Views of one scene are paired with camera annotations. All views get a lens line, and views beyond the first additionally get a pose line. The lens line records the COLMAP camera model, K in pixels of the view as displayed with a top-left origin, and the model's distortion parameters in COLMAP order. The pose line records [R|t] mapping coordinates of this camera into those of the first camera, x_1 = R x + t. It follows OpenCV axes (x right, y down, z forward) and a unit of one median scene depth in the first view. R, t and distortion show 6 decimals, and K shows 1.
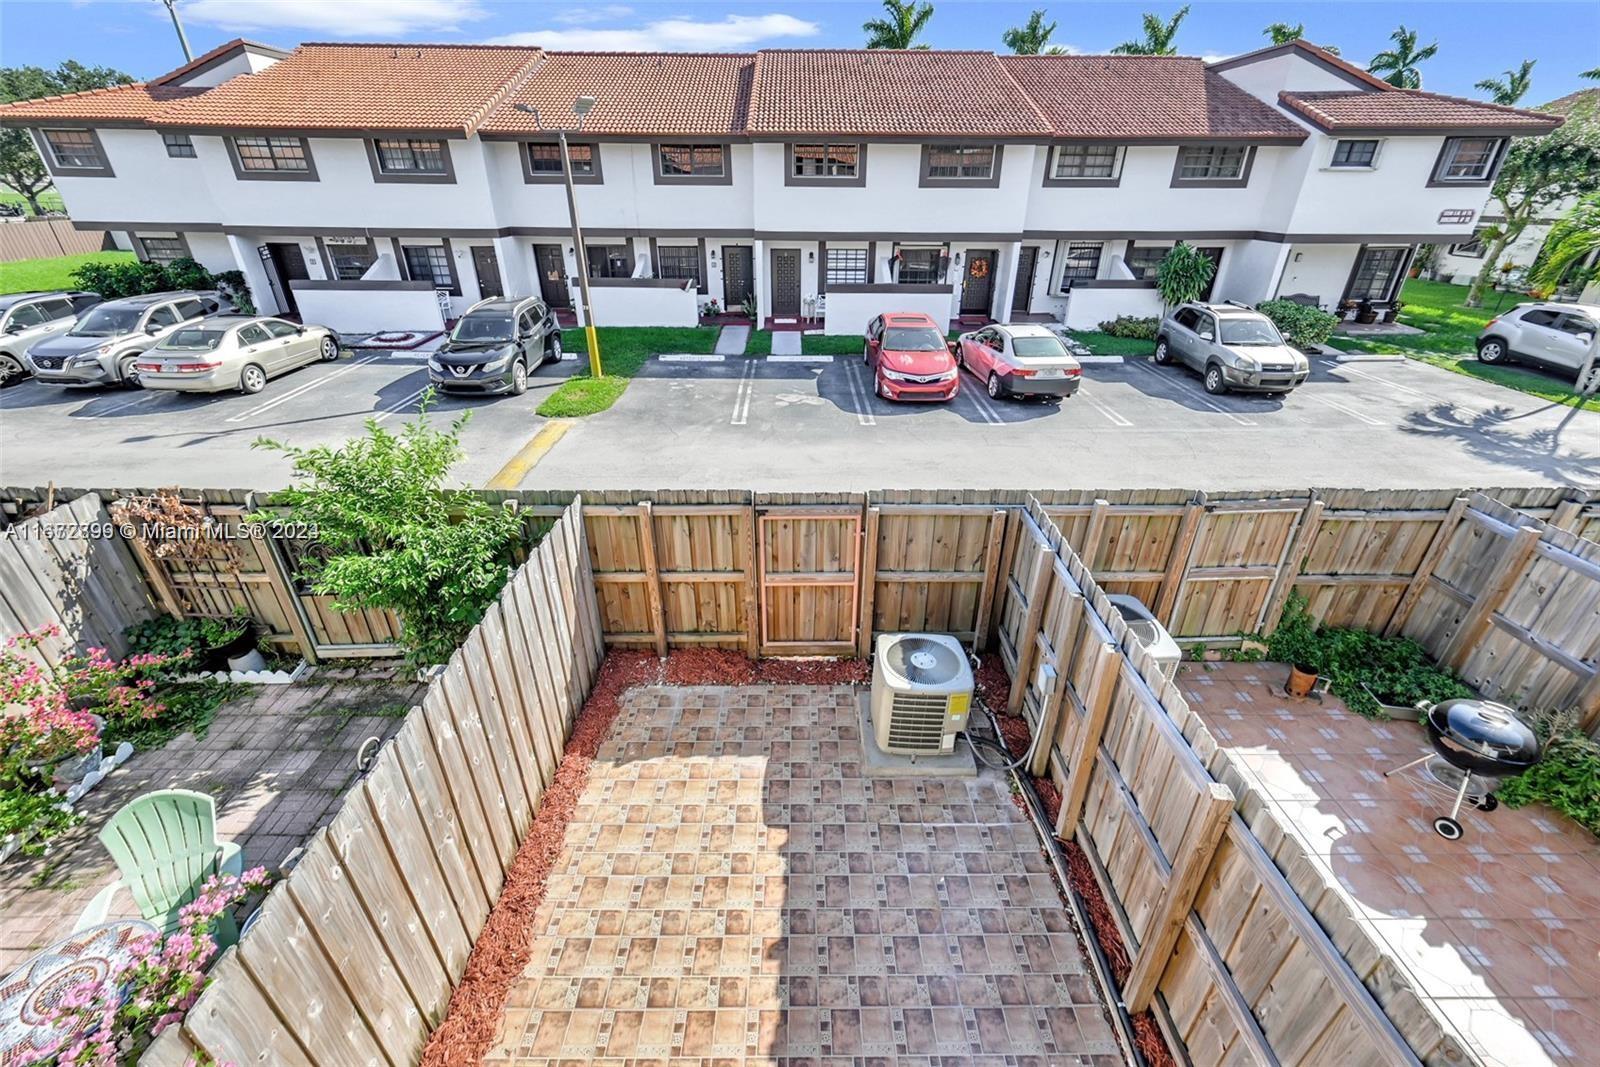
lens RADIAL K [[643.4, 0, 800.1], [0, 643.4, 522.5], [0, 0, 1]] dist [0.002096, 0.000689]
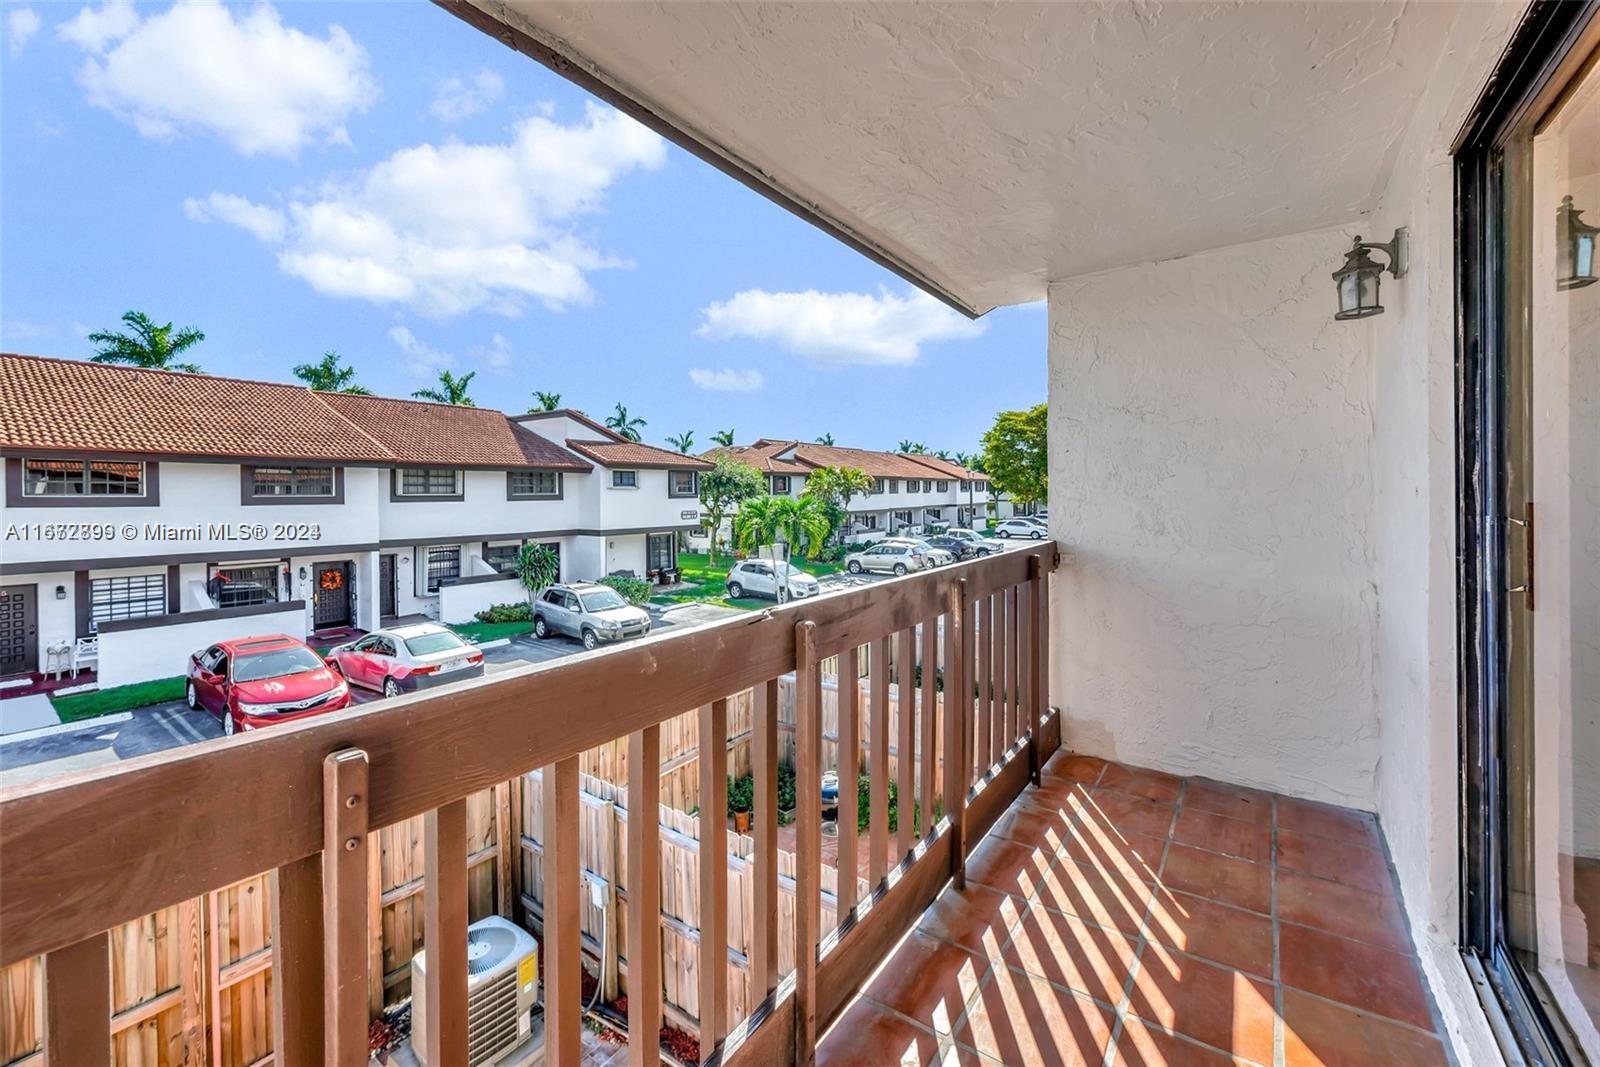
lens RADIAL K [[650.6, 0, 820.9], [0, 650.6, 509.5], [0, 0, 1]] dist [0.001594, 0.000325]
pose [[0.573391, -0.027168, 0.818831, -0.090422], [0.387194, 0.889778, -0.241613, 0.018955], [-0.722014, 0.455585, 0.520710, -0.056350]]
